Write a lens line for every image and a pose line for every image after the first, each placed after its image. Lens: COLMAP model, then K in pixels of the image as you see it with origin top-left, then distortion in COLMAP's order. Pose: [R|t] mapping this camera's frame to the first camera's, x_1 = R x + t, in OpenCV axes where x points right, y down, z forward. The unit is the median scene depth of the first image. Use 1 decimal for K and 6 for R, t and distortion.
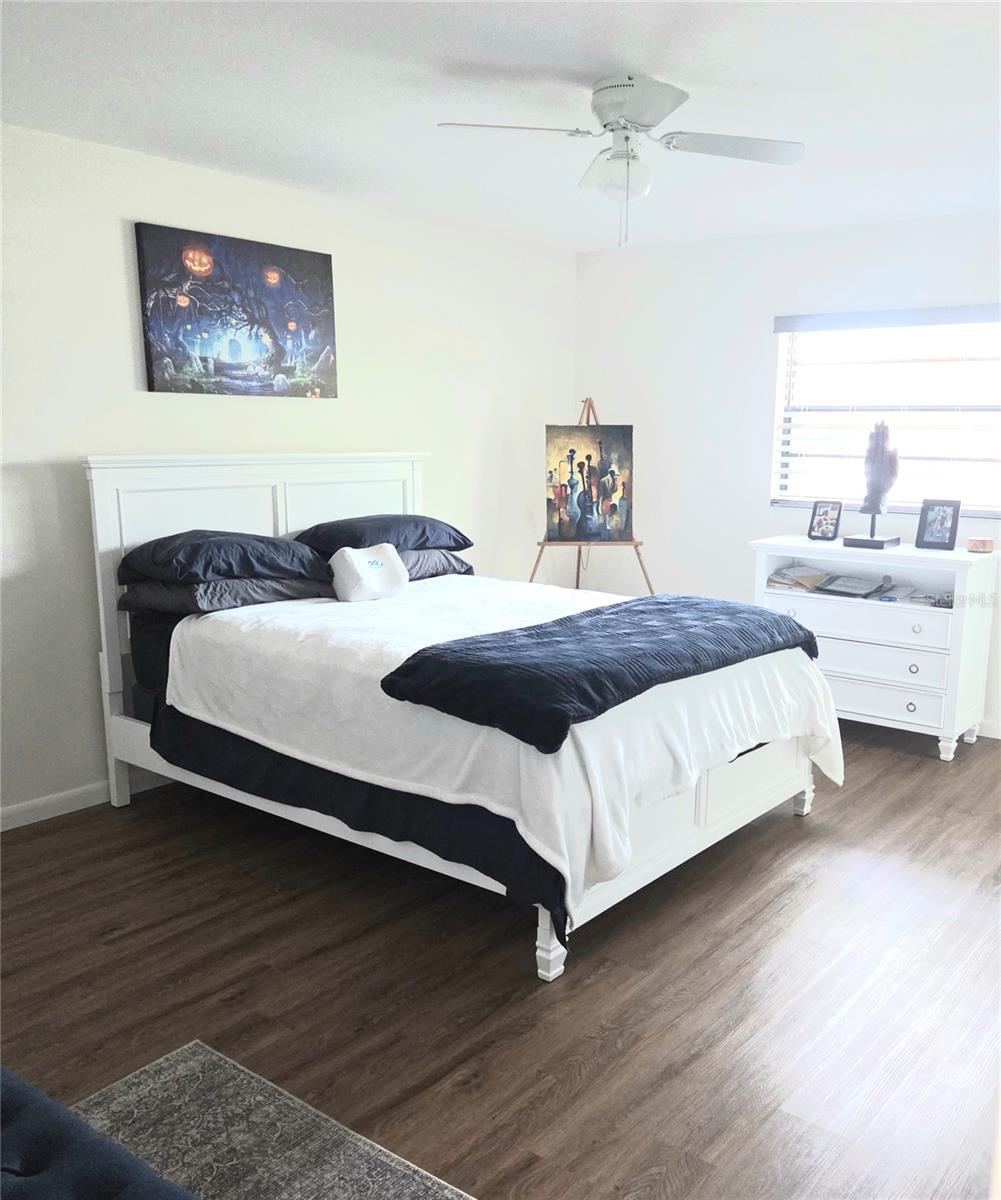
lens RADIAL K [[1062.6, 0, 503.8], [0, 1062.6, 646.8], [0, 0, 1]] dist [0.043637, -0.011408]
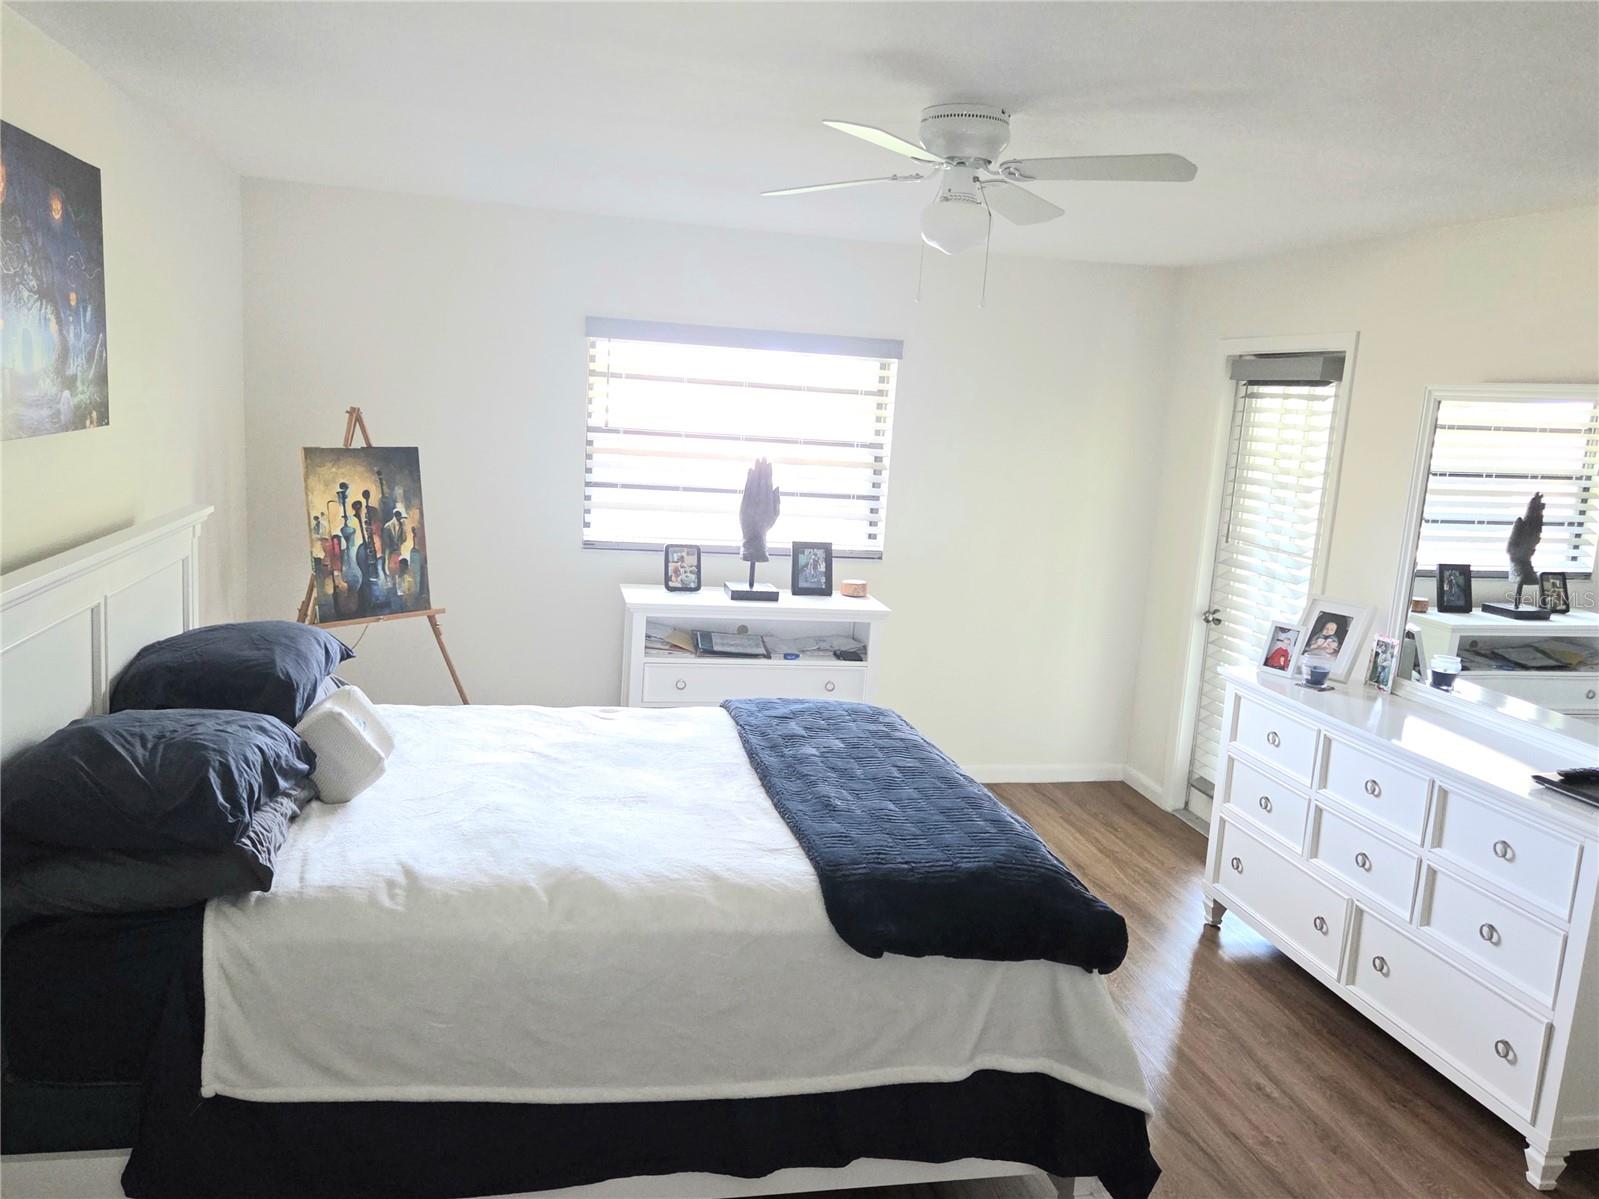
lens RADIAL K [[1290.6, 0, 799.5], [0, 1290.6, 599.5], [0, 0, 1]] dist [0.004960, -0.000057]
pose [[0.630409, -0.097506, 0.770115, -0.482470], [0.107637, 0.993476, 0.037676, -0.139392], [-0.768764, 0.059142, 0.636792, 0.328243]]
